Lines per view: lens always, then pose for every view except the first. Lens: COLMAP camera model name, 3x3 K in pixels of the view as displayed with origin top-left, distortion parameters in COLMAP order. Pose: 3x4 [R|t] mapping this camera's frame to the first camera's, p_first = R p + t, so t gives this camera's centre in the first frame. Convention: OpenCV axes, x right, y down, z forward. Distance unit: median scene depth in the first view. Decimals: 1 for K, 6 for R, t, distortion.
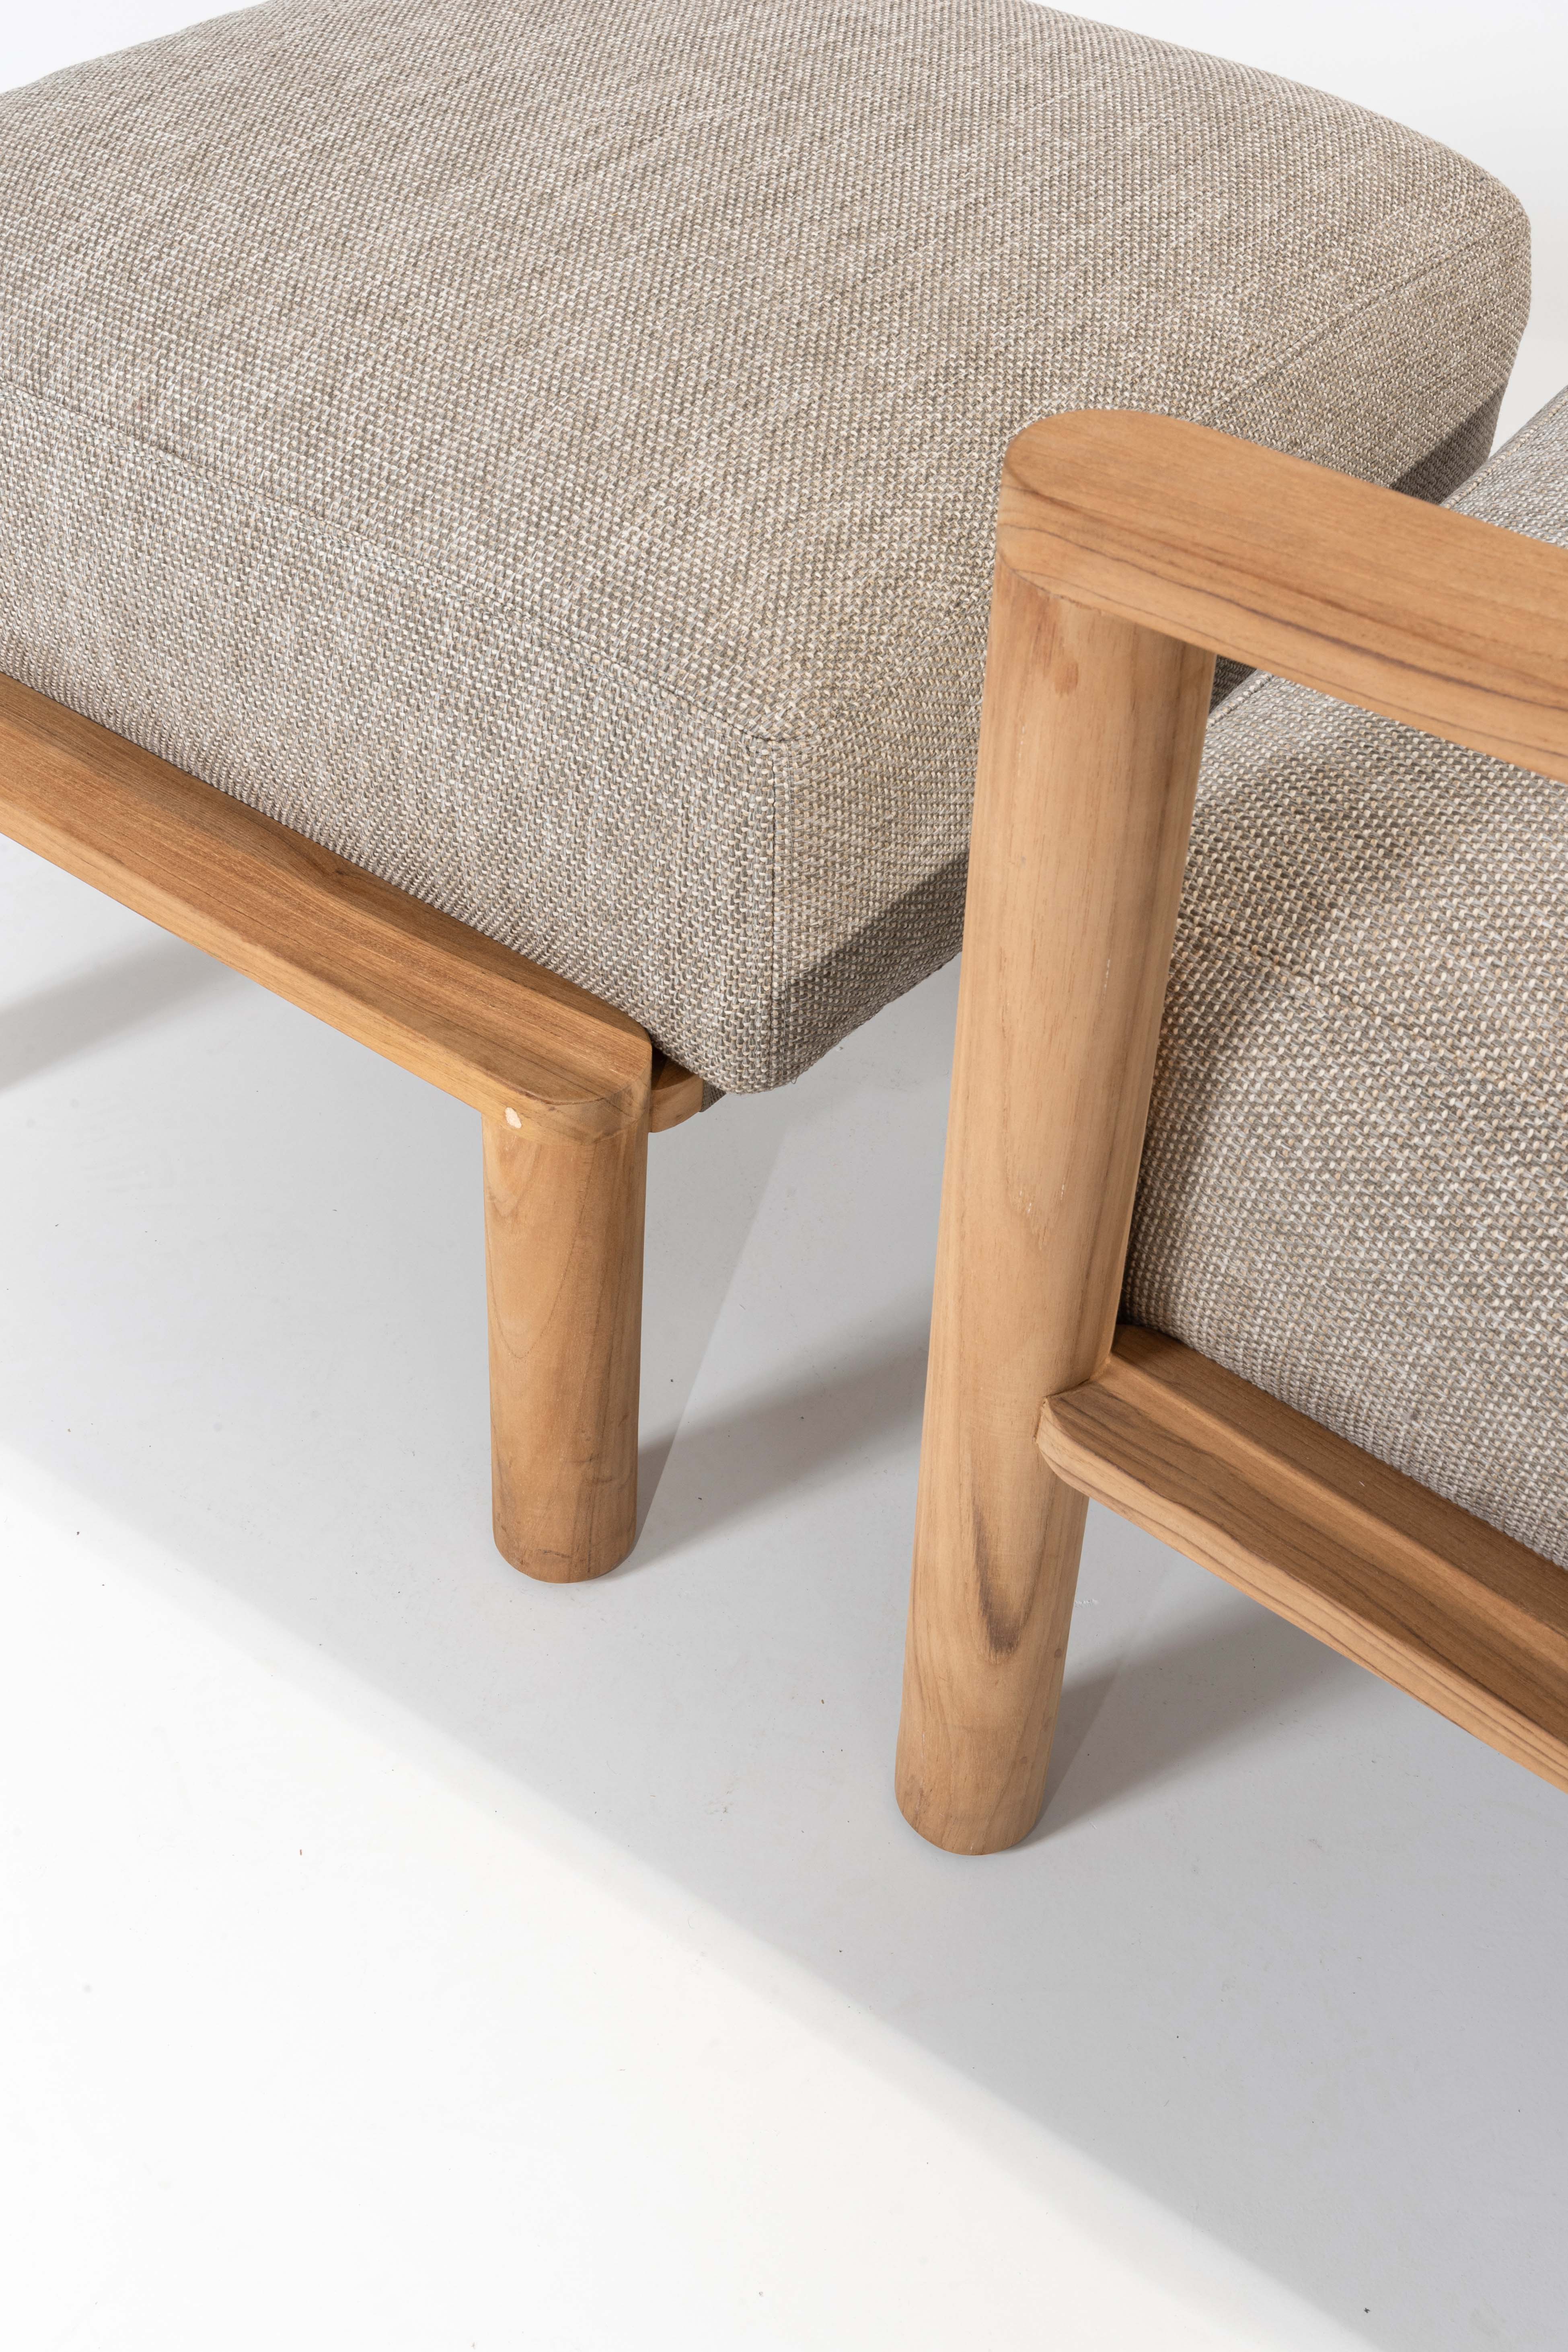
lens RADIAL K [[2627.0, 0, 865.8], [0, 2627.0, 1179.4], [0, 0, 1]] dist [0.009718, -0.008812]
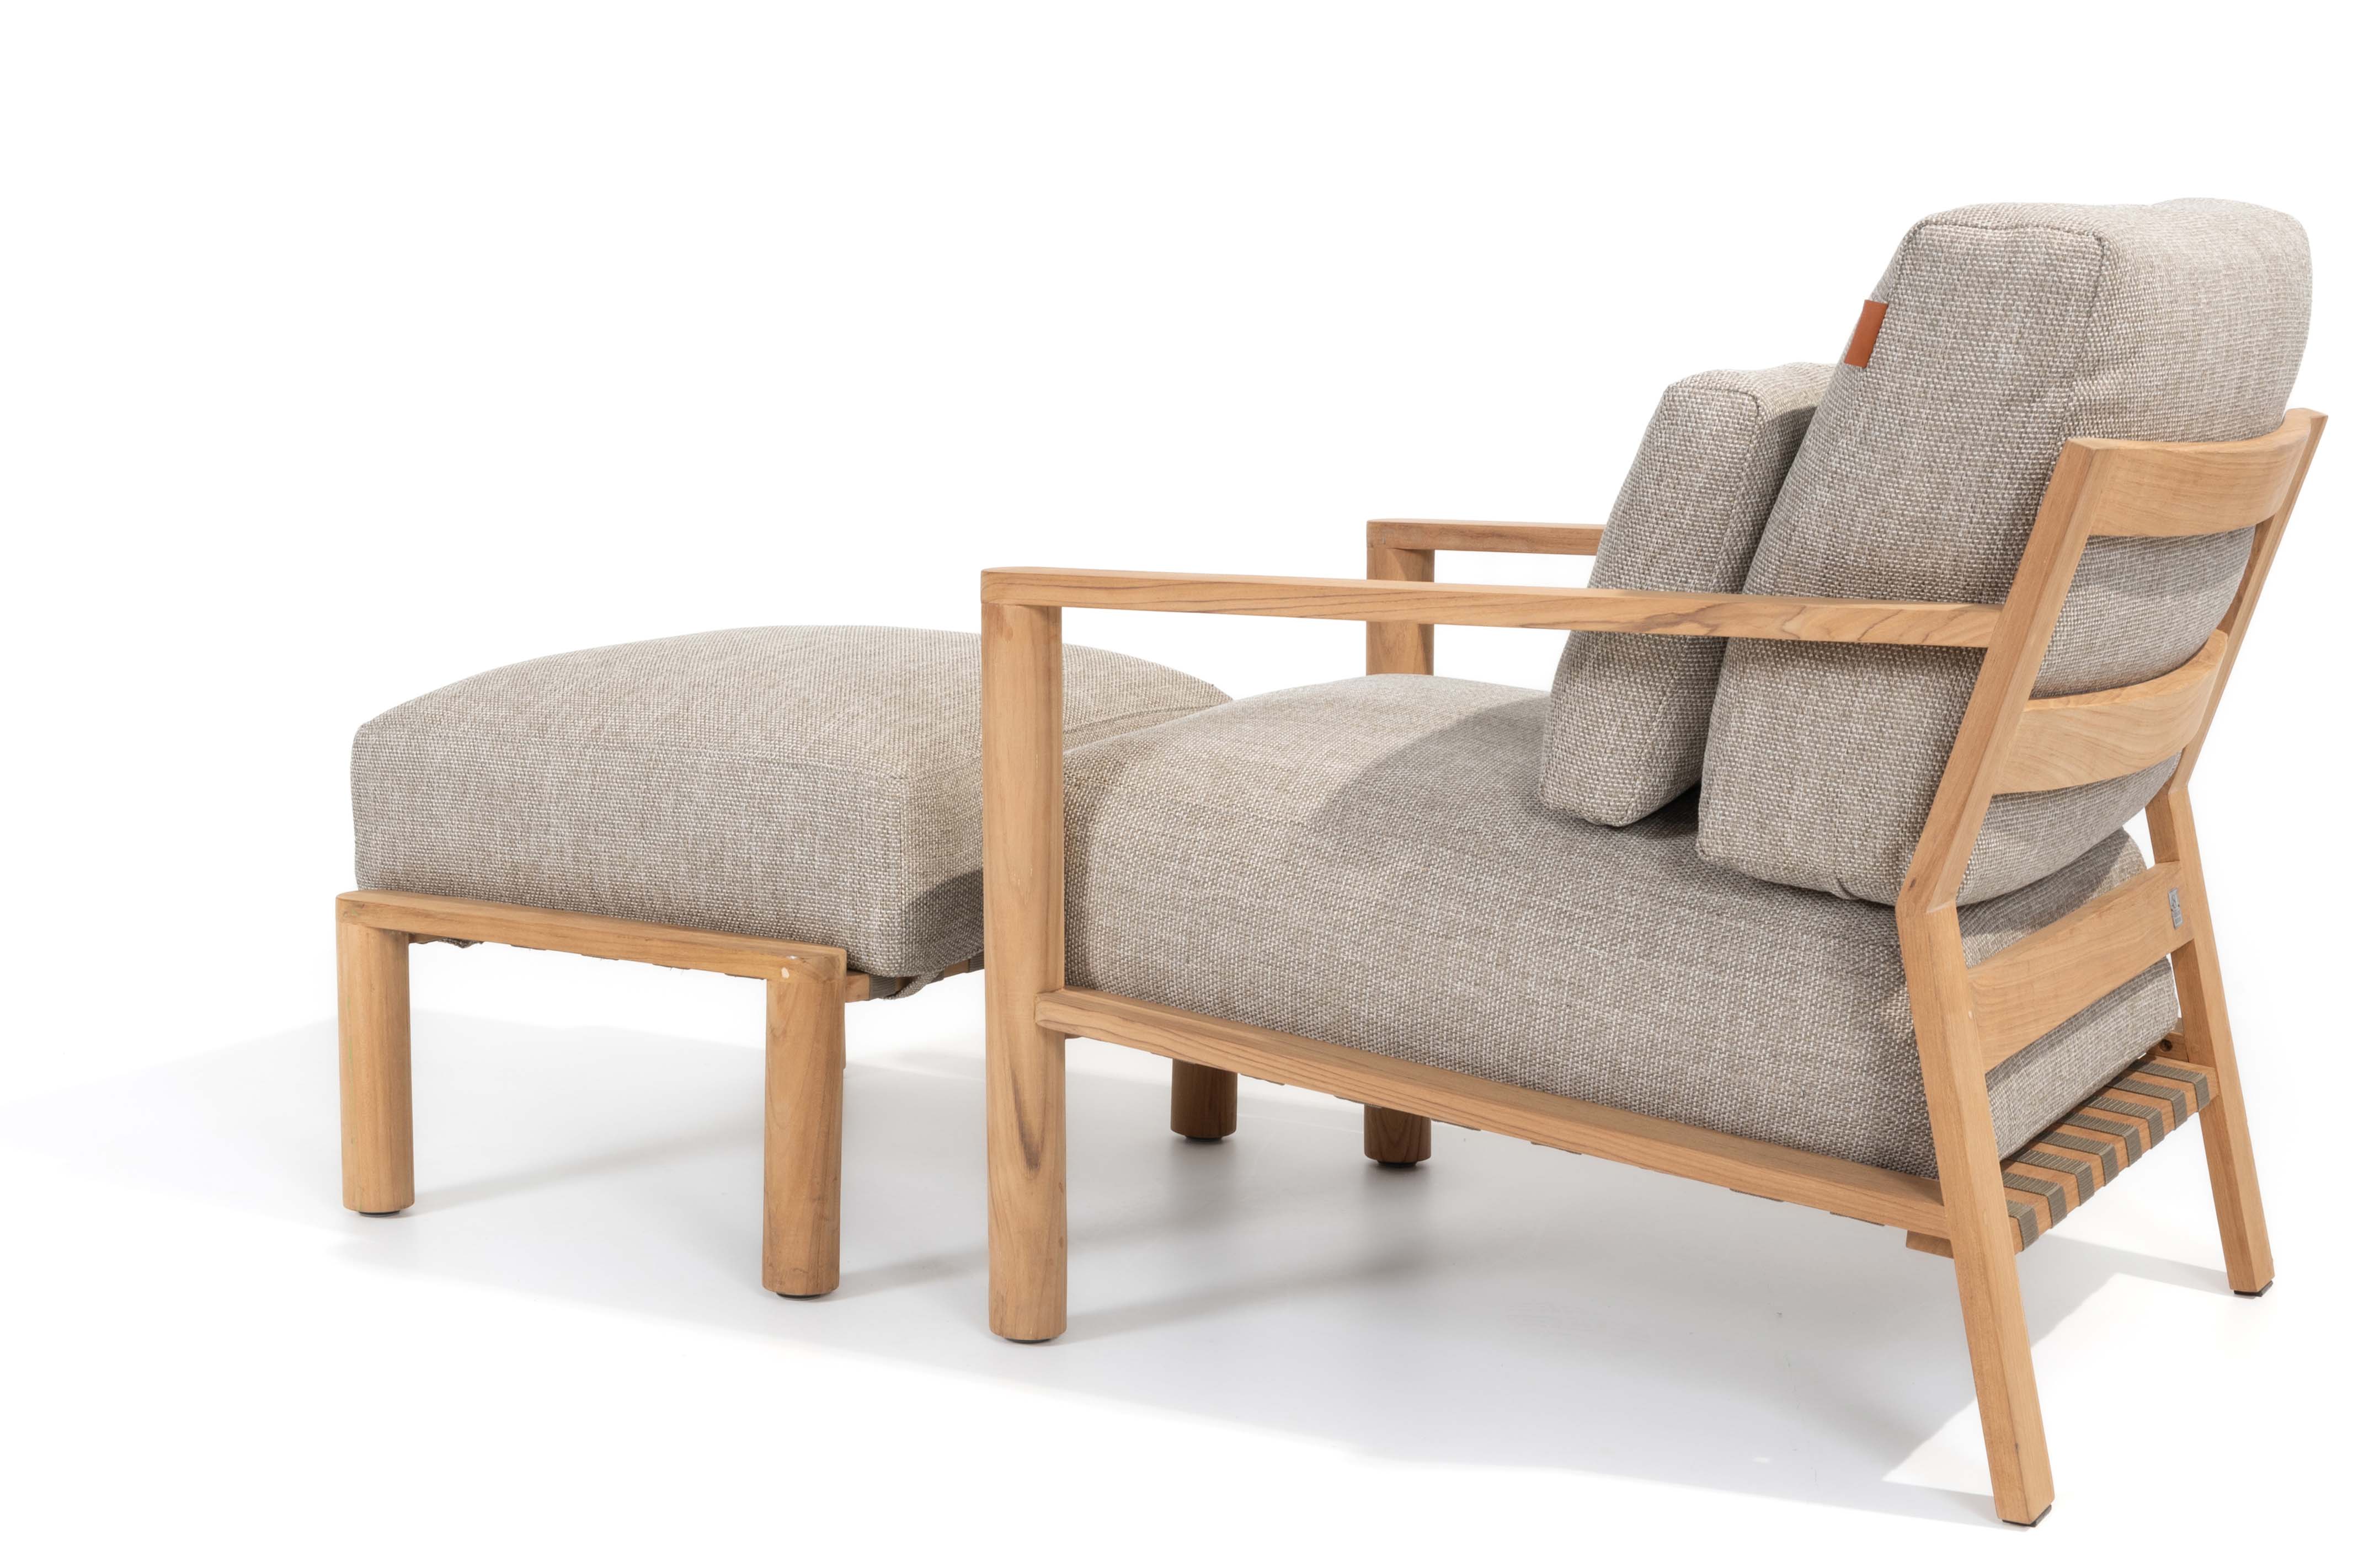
lens RADIAL K [[2627.6, 0, 1176.5], [0, 2627.6, 784.0], [0, 0, 1]] dist [0.009718, -0.008812]
pose [[0.989631, -0.063193, 0.128983, -0.086084], [0.121346, 0.848295, -0.515433, 1.013602], [-0.076844, 0.525740, 0.847167, -0.953161]]
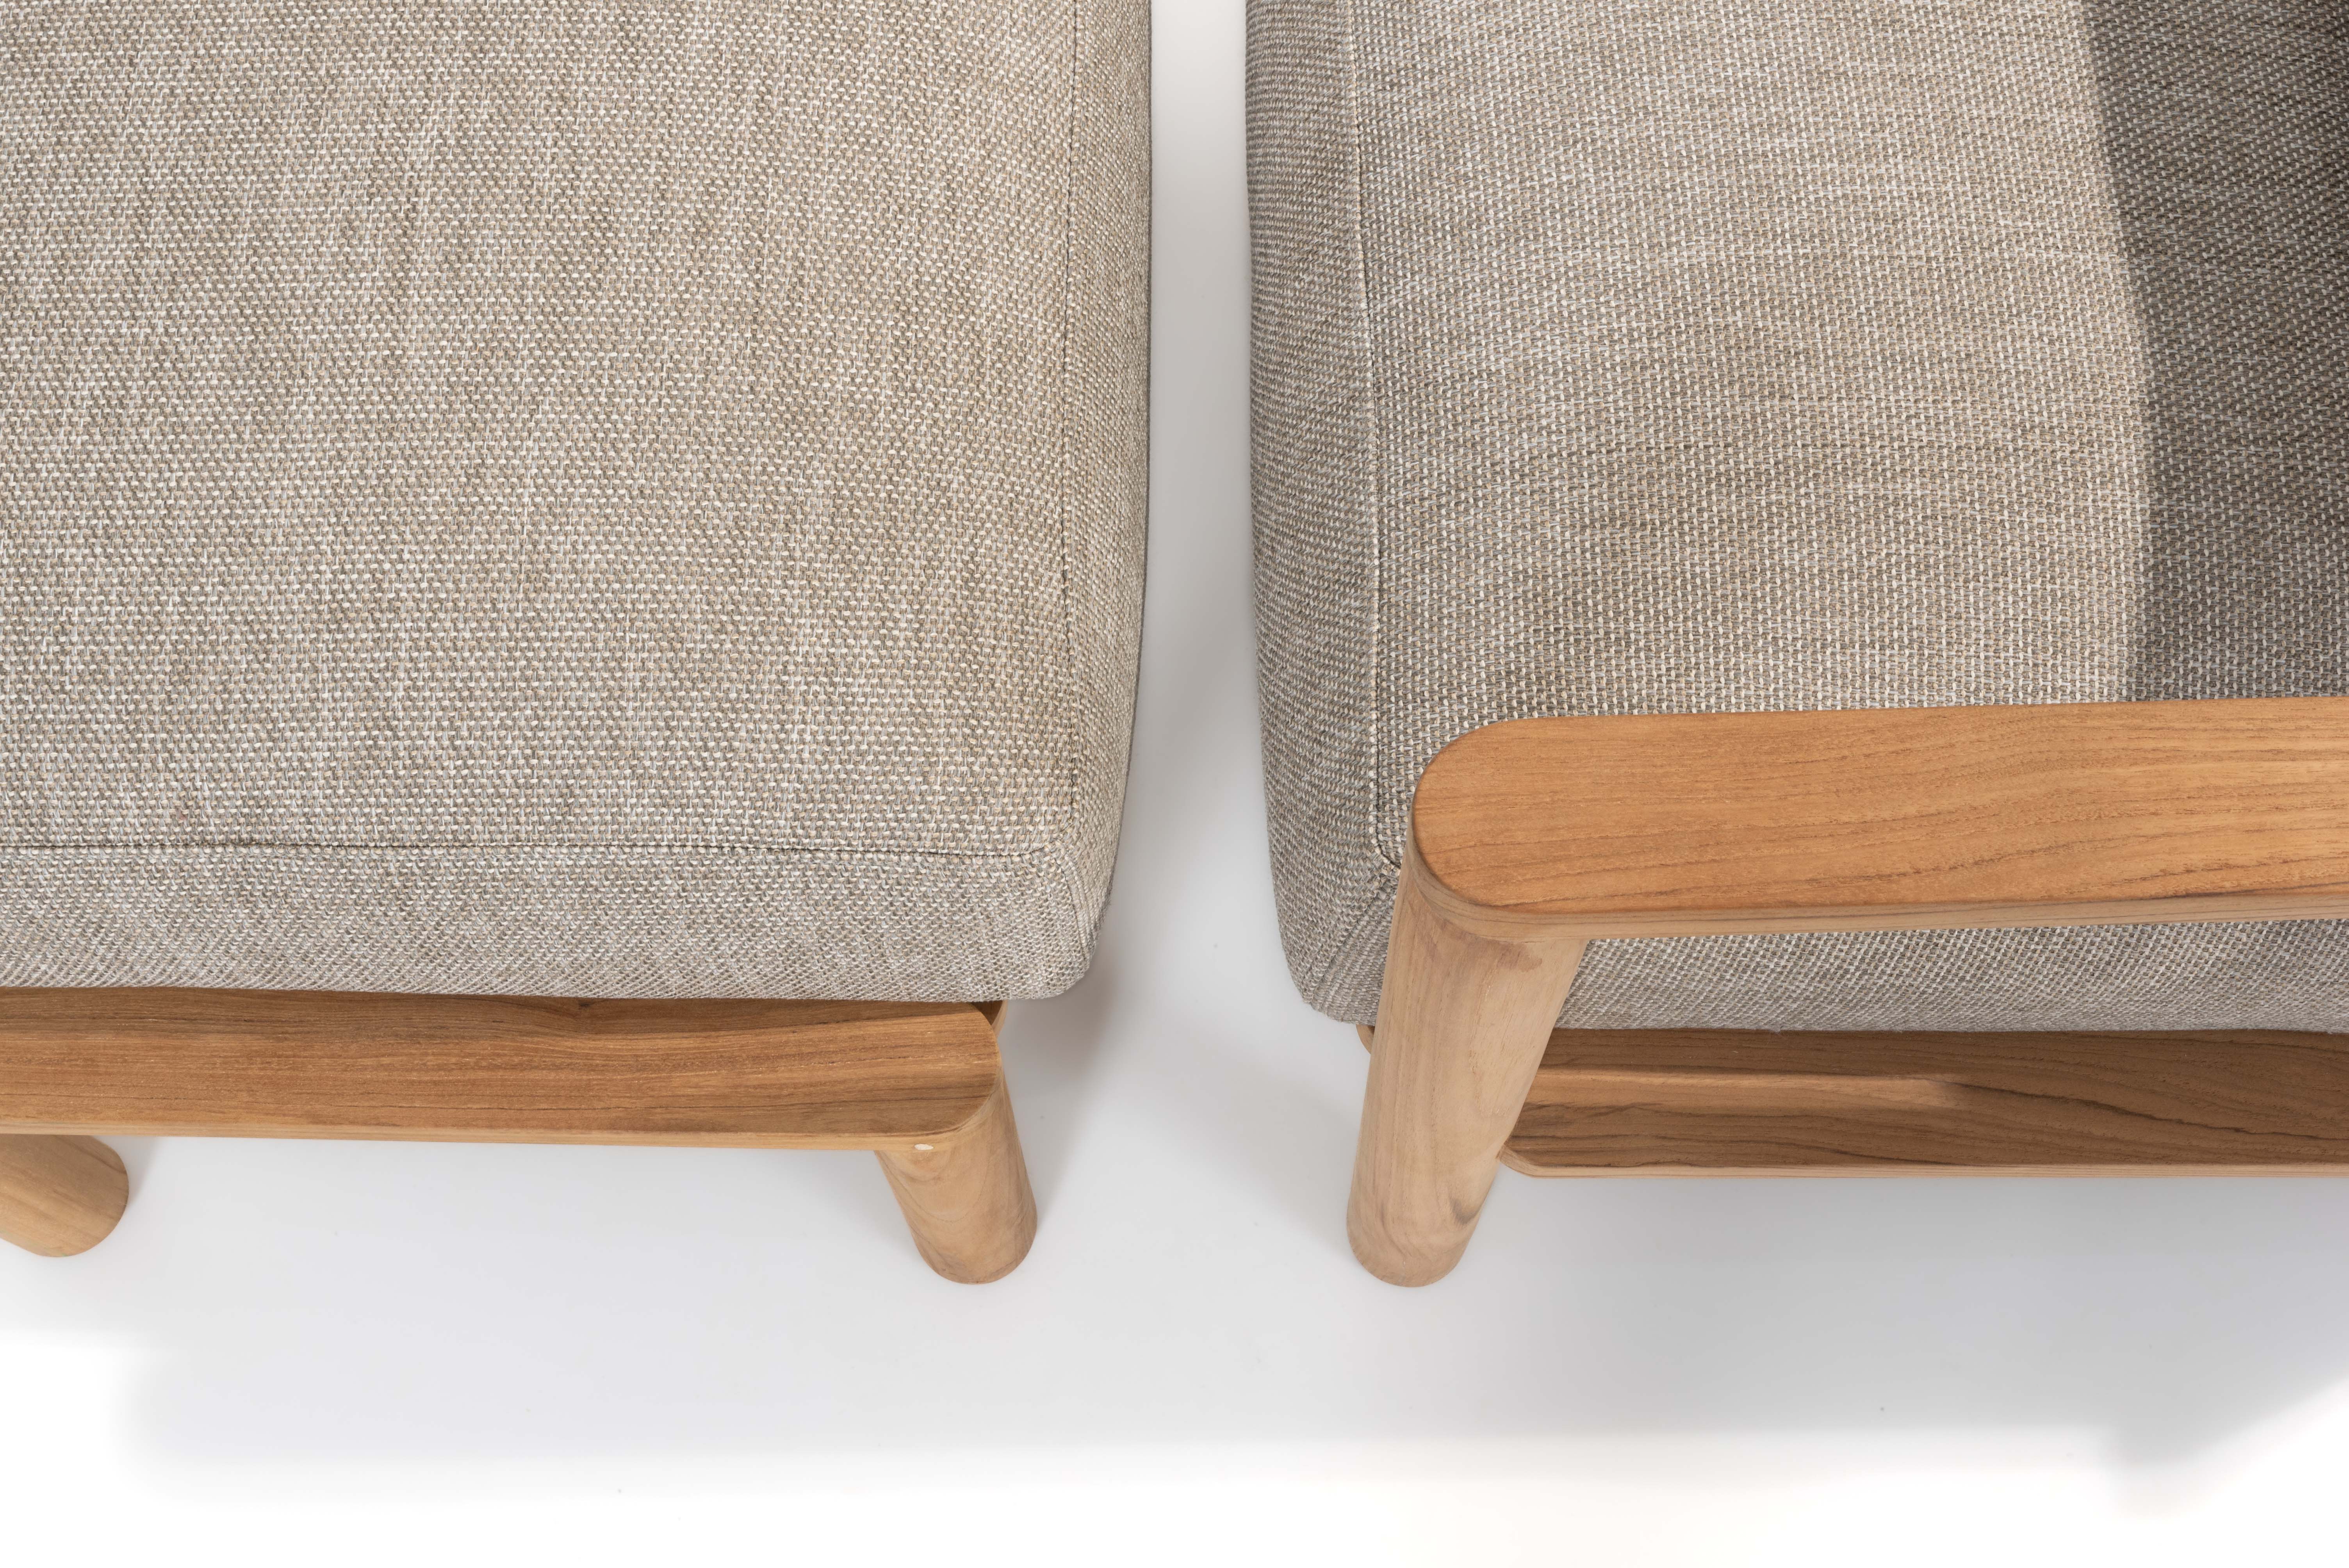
lens RADIAL K [[2623.5, 0, 1174.5], [0, 2623.5, 784.0], [0, 0, 1]] dist [0.009718, -0.008812]
pose [[0.811745, -0.564341, 0.150297, -0.134839], [0.432763, 0.754065, 0.494067, -0.666743], [-0.392156, -0.336014, 0.856334, 0.072432]]
